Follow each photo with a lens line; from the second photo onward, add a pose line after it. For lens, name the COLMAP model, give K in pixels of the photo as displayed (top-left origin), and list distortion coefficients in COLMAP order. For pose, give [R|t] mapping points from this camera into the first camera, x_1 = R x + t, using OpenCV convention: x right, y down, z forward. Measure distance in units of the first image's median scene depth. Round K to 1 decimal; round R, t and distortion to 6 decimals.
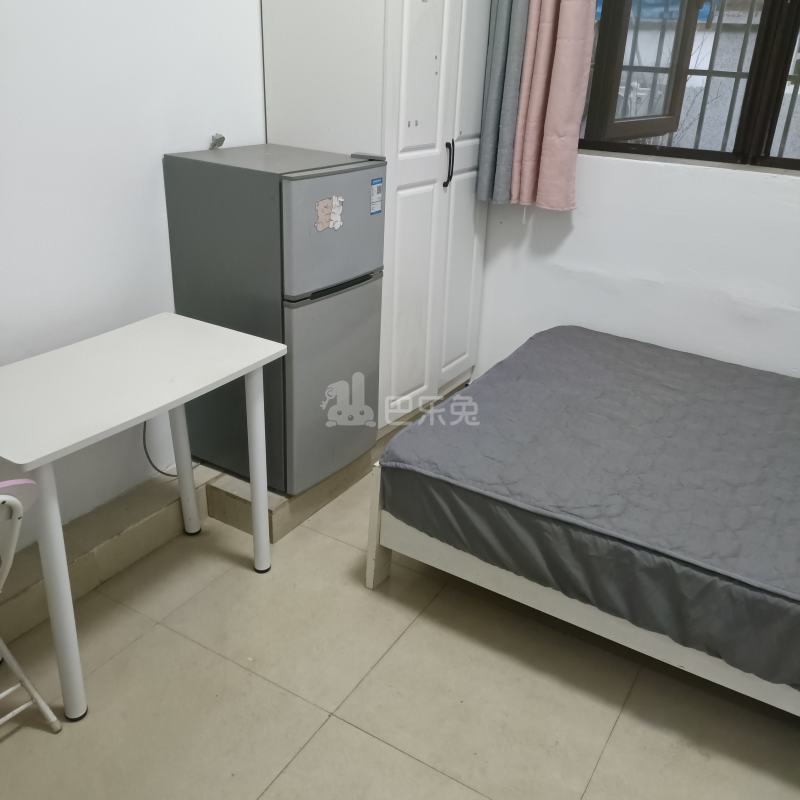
lens RADIAL K [[774.8, 0, 401.1], [0, 774.8, 415.1], [0, 0, 1]] dist [0.043598, -0.007900]
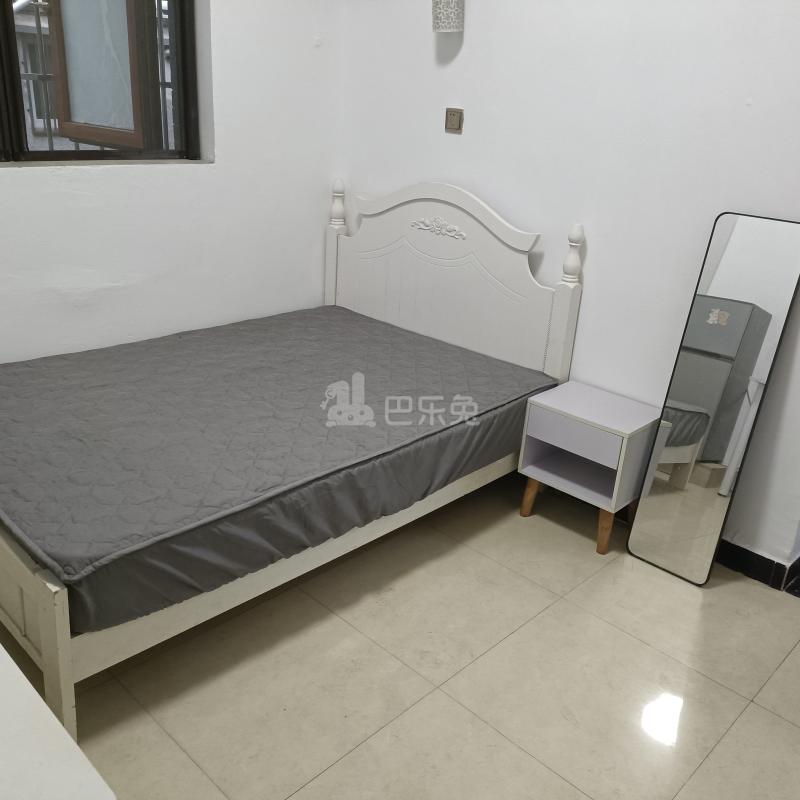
lens RADIAL K [[793.2, 0, 400.0], [0, 793.2, 400.0], [0, 0, 1]] dist [0.043117, -0.002388]
pose [[0.209839, -0.382430, 0.899842, -0.536837], [0.377931, 0.880524, 0.286088, -0.177613], [-0.901740, 0.280045, 0.329300, 0.342040]]
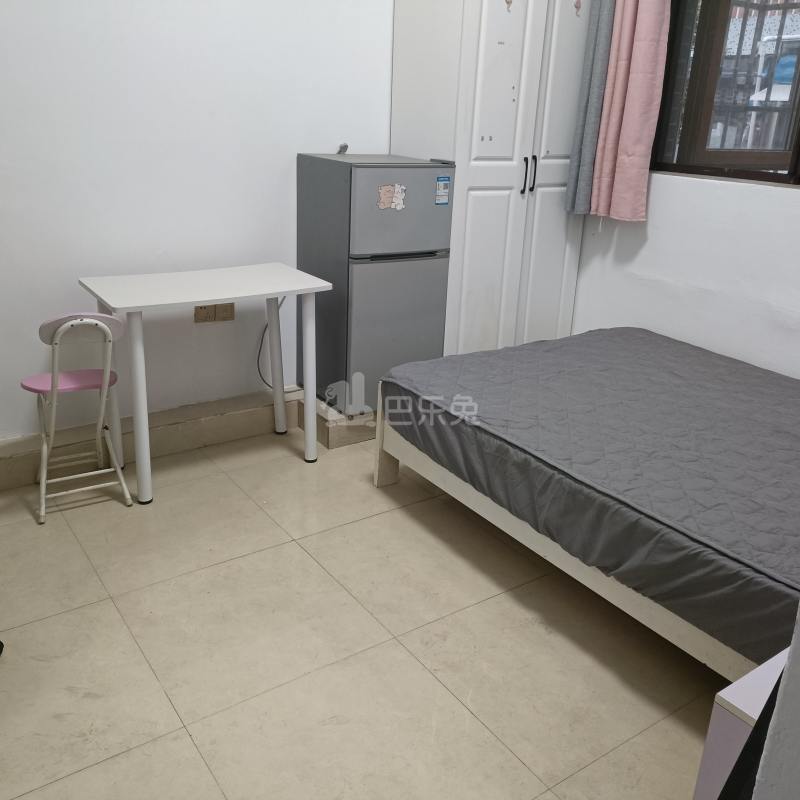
lens RADIAL K [[774.8, 0, 401.1], [0, 774.8, 415.1], [0, 0, 1]] dist [0.043598, -0.007900]
pose [[0.914754, 0.148516, -0.375723, 0.444096], [-0.180220, 0.982330, -0.050477, 0.159797], [0.361588, 0.113886, 0.925356, -0.171450]]
